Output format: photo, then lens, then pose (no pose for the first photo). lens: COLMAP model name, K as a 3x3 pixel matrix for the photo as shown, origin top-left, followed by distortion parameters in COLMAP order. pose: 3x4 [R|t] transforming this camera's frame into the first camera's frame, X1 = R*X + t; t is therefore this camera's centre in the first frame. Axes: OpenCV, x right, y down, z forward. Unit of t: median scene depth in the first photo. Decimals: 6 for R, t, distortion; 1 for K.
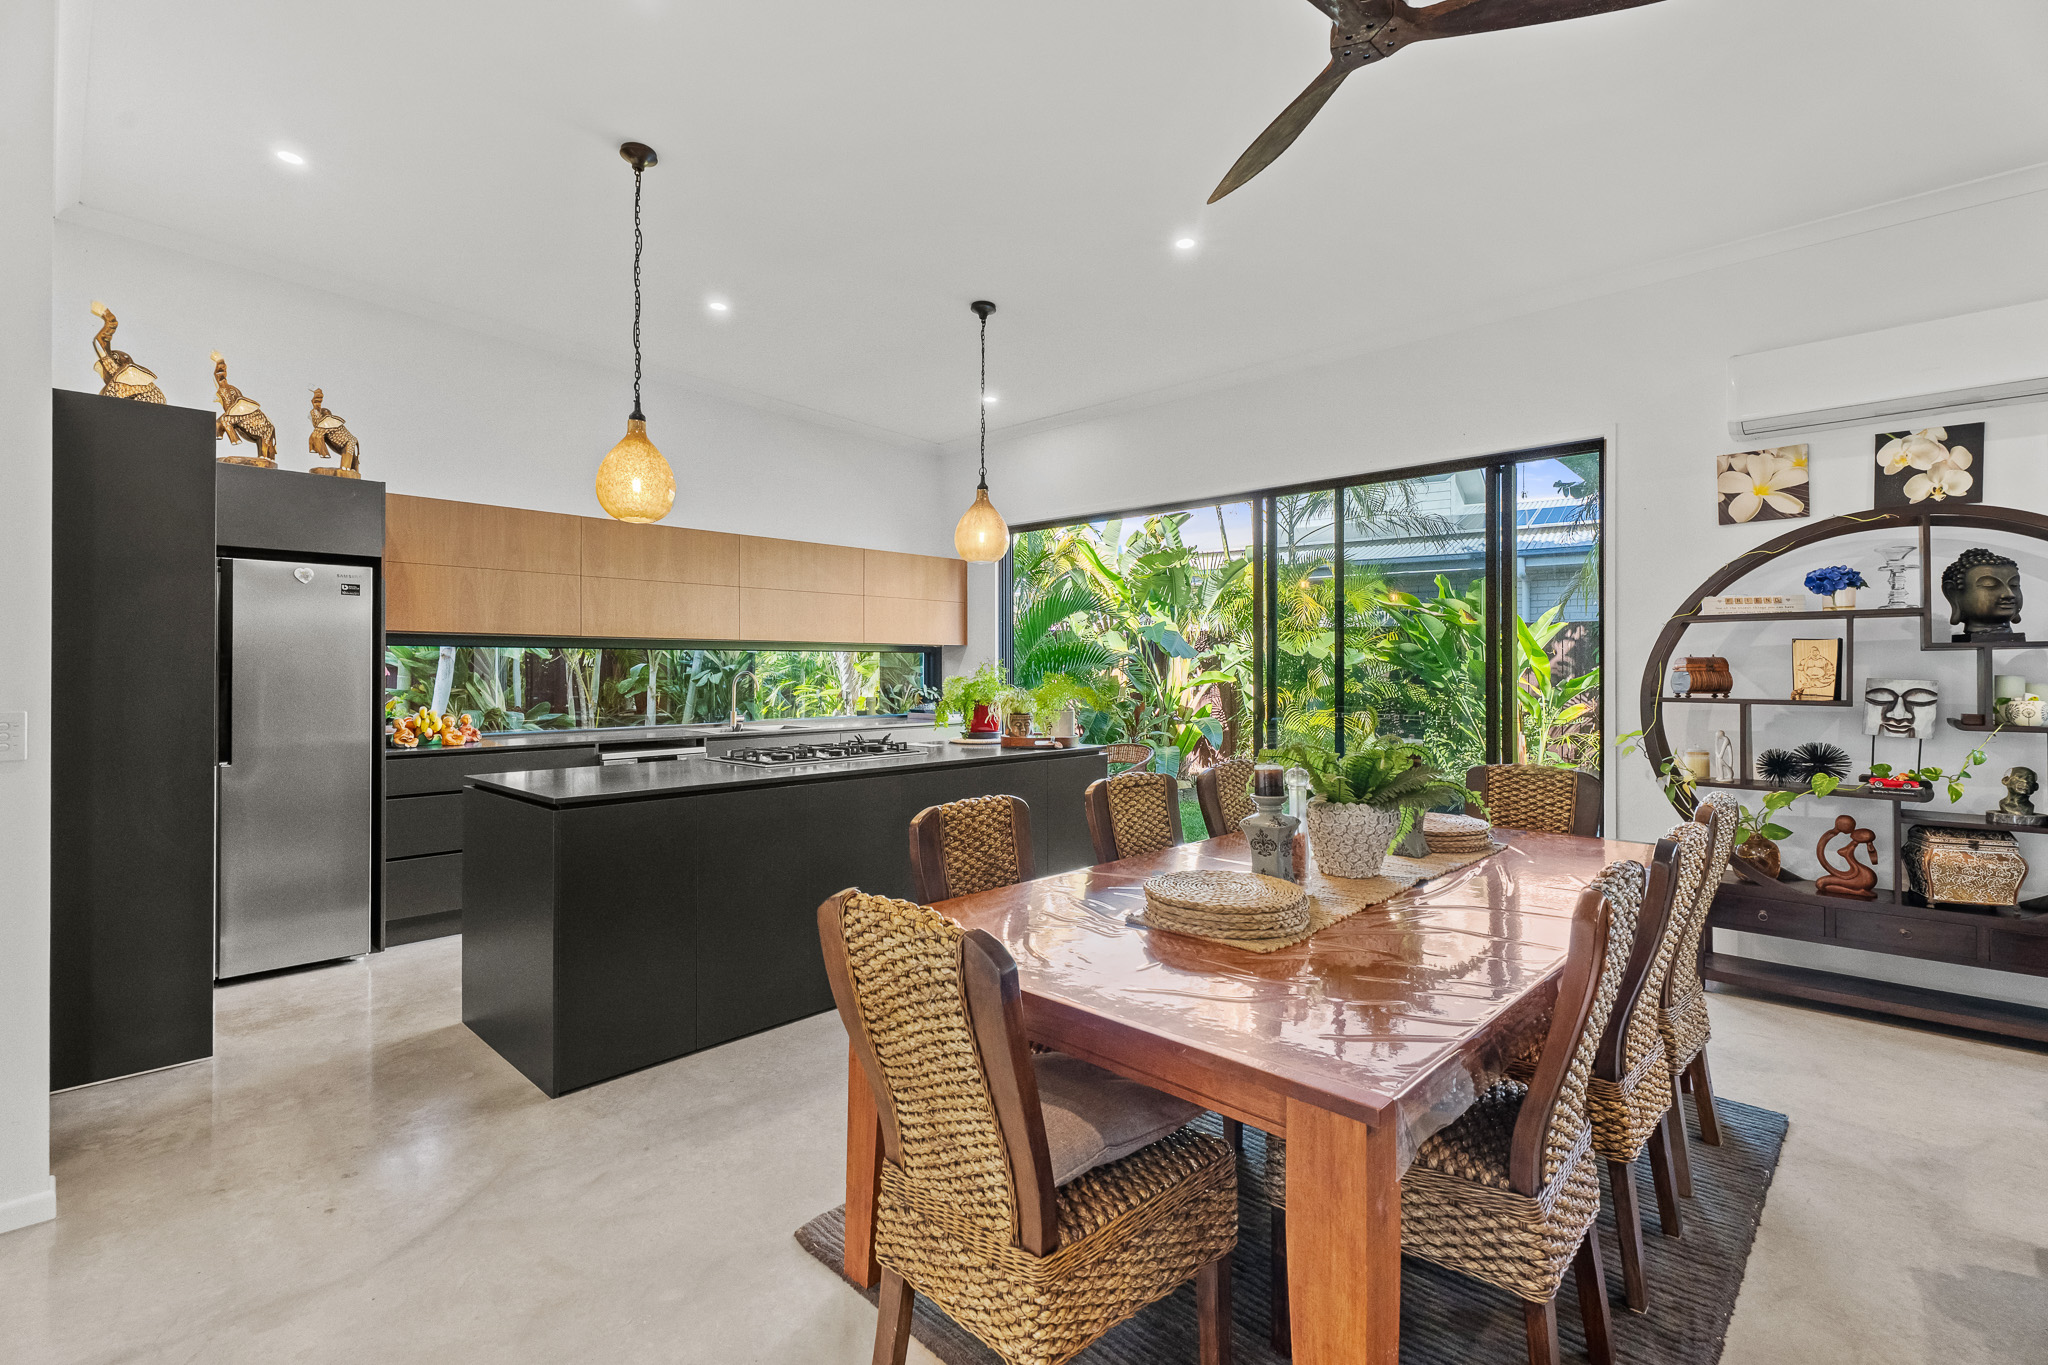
lens RADIAL K [[921.3, 0, 1024.6], [0, 921.3, 672.6], [0, 0, 1]] dist [0.003361, -0.001307]
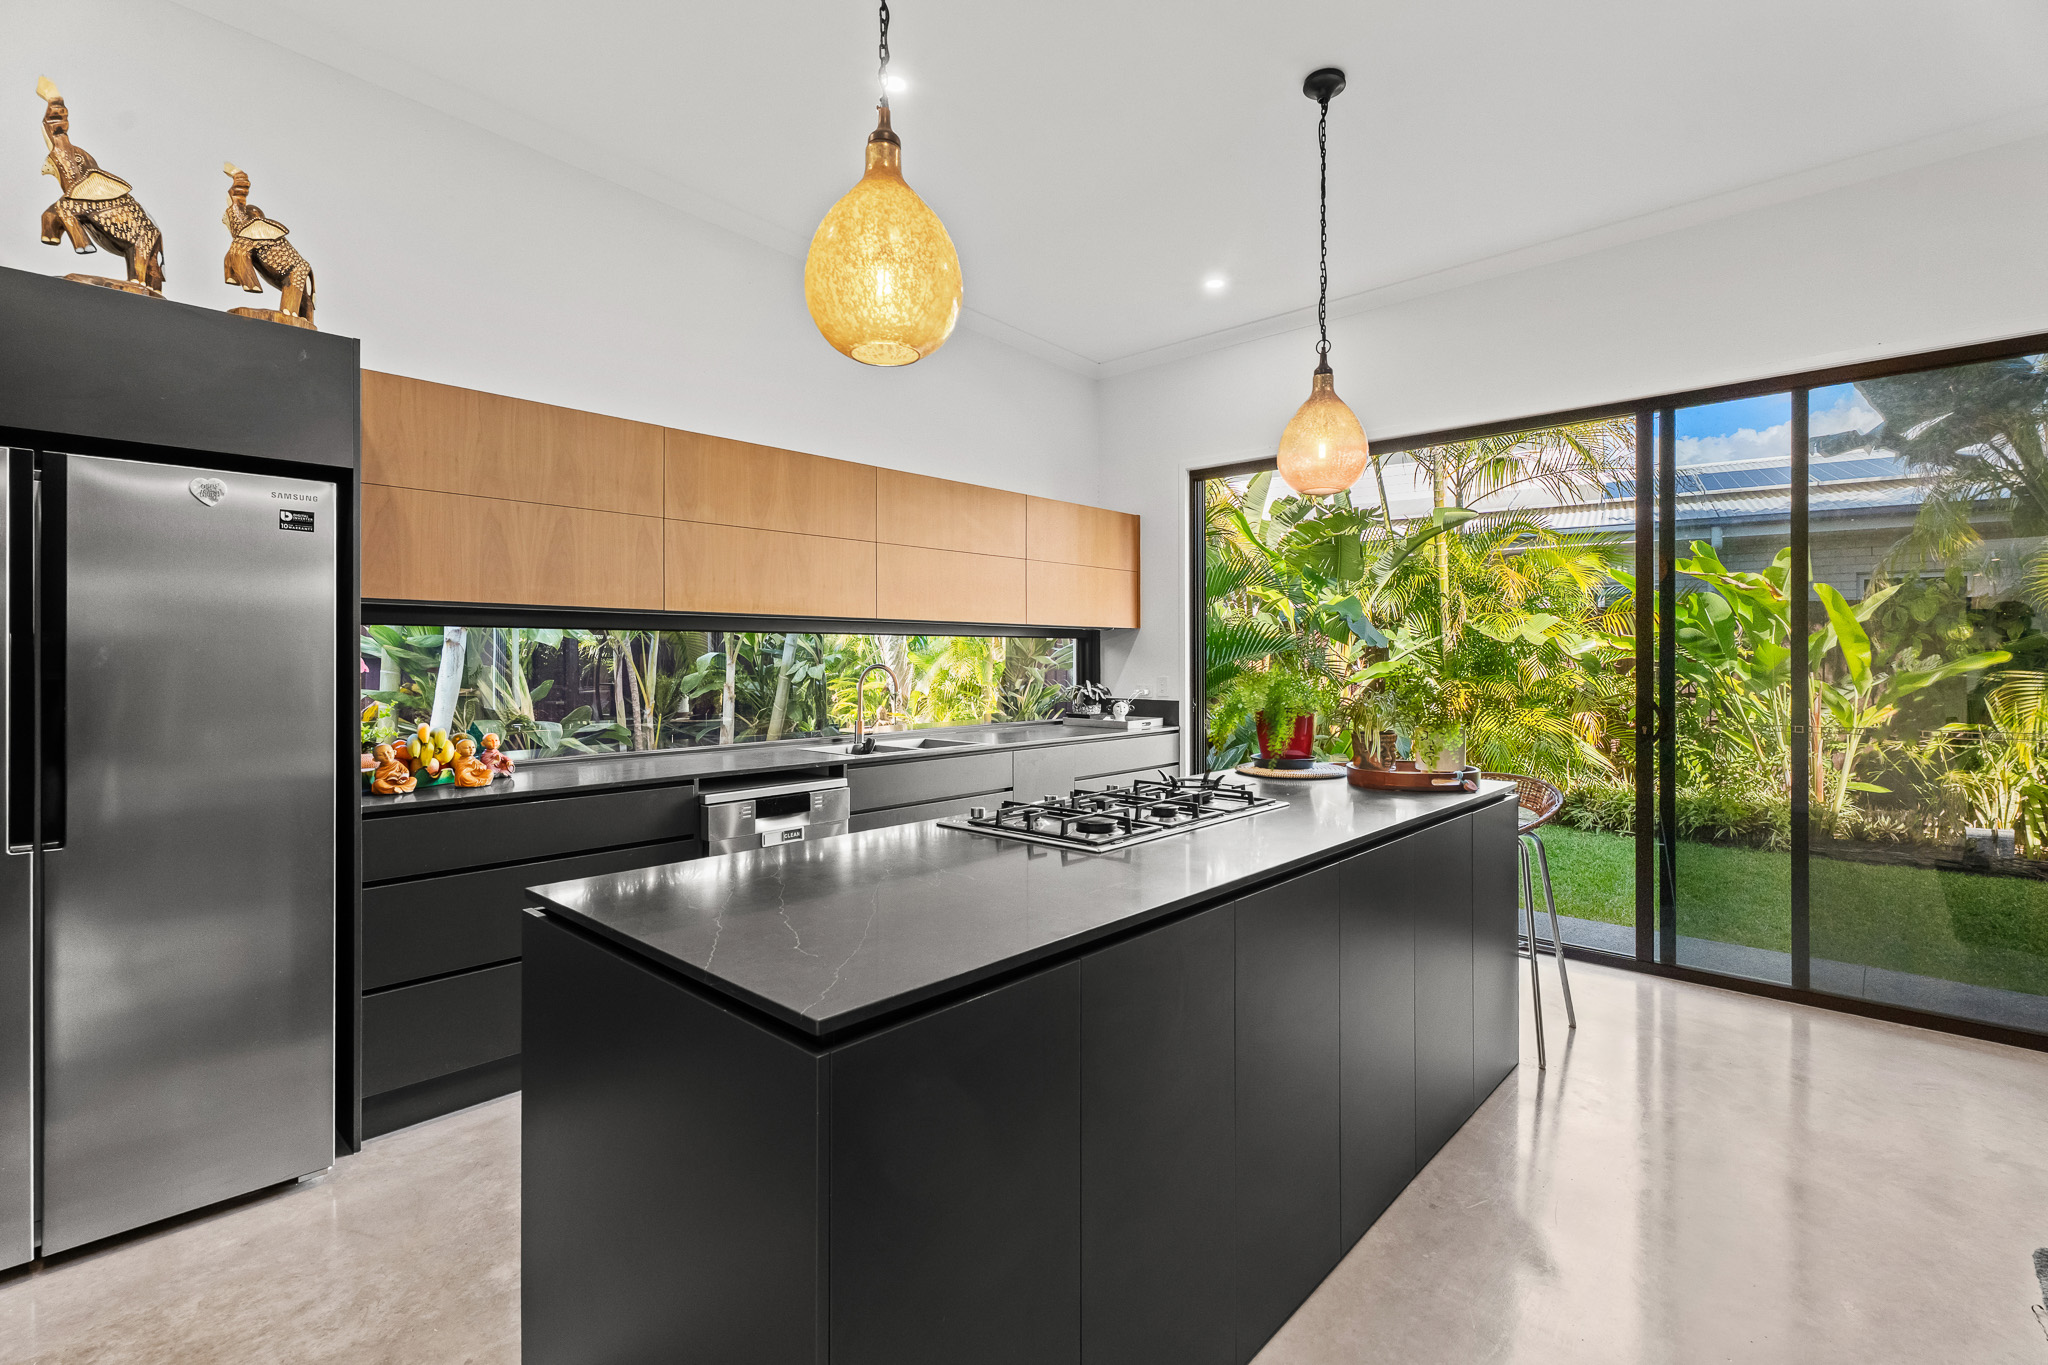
lens RADIAL K [[921.3, 0, 1013.8], [0, 921.3, 666.8], [0, 0, 1]] dist [0.003361, -0.001307]
pose [[0.999975, 0.001003, 0.007028, -0.320890], [-0.001050, 0.999978, 0.006621, -0.006141], [-0.007022, -0.006628, 0.999953, 0.467354]]
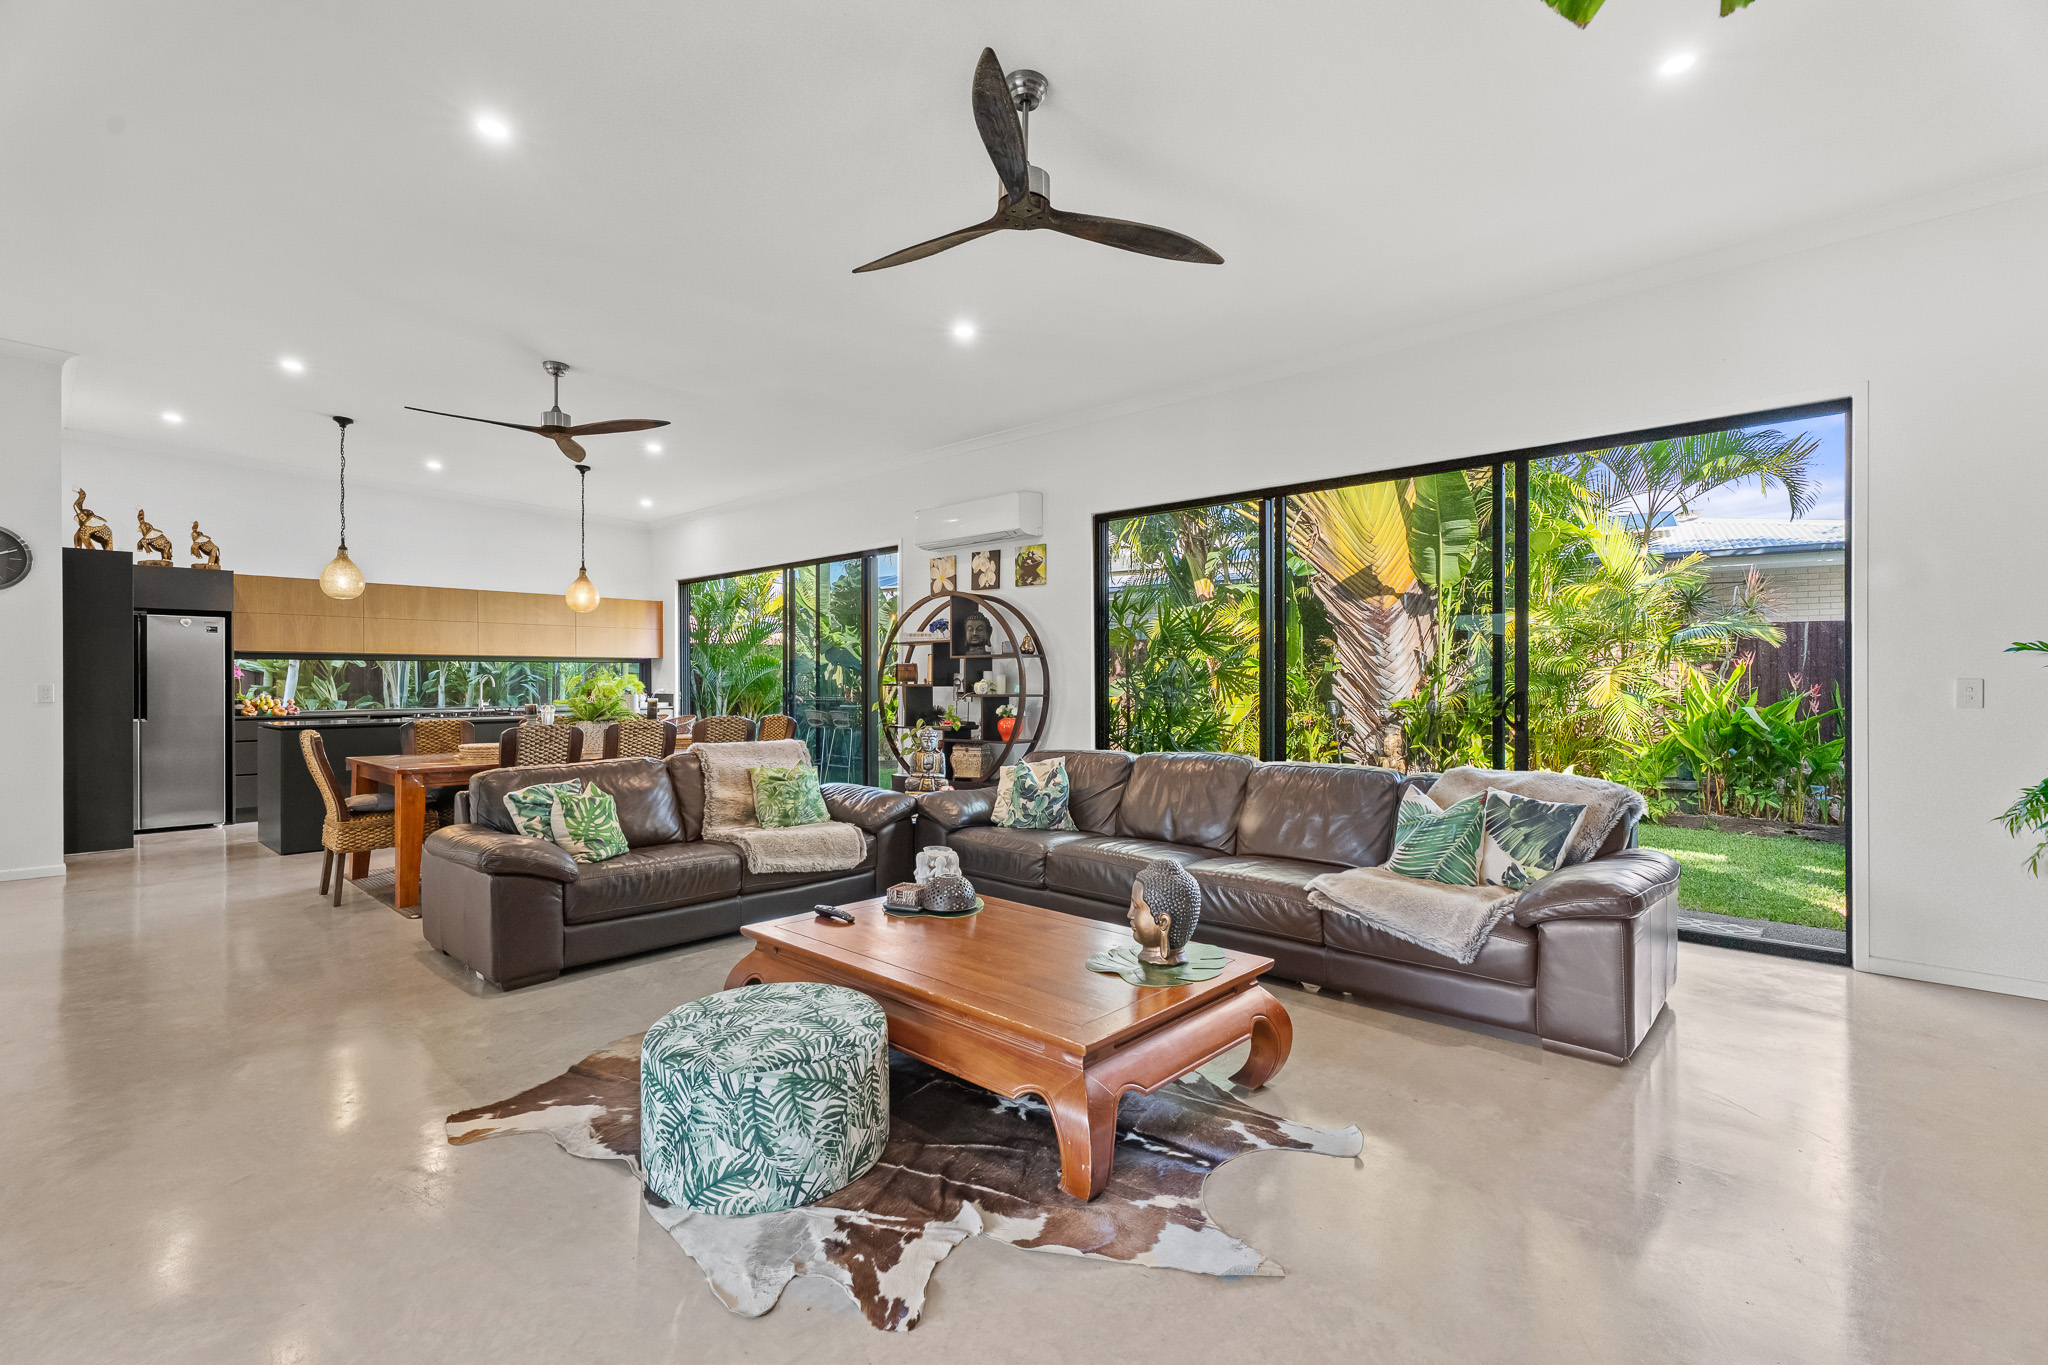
lens RADIAL K [[921.3, 0, 1025.3], [0, 921.3, 686.9], [0, 0, 1]] dist [0.003361, -0.001307]
pose [[0.999876, -0.003228, 0.015402, 0.965420], [0.003162, 0.999986, 0.004282, 0.026506], [-0.015415, -0.004233, 0.999872, -0.977275]]
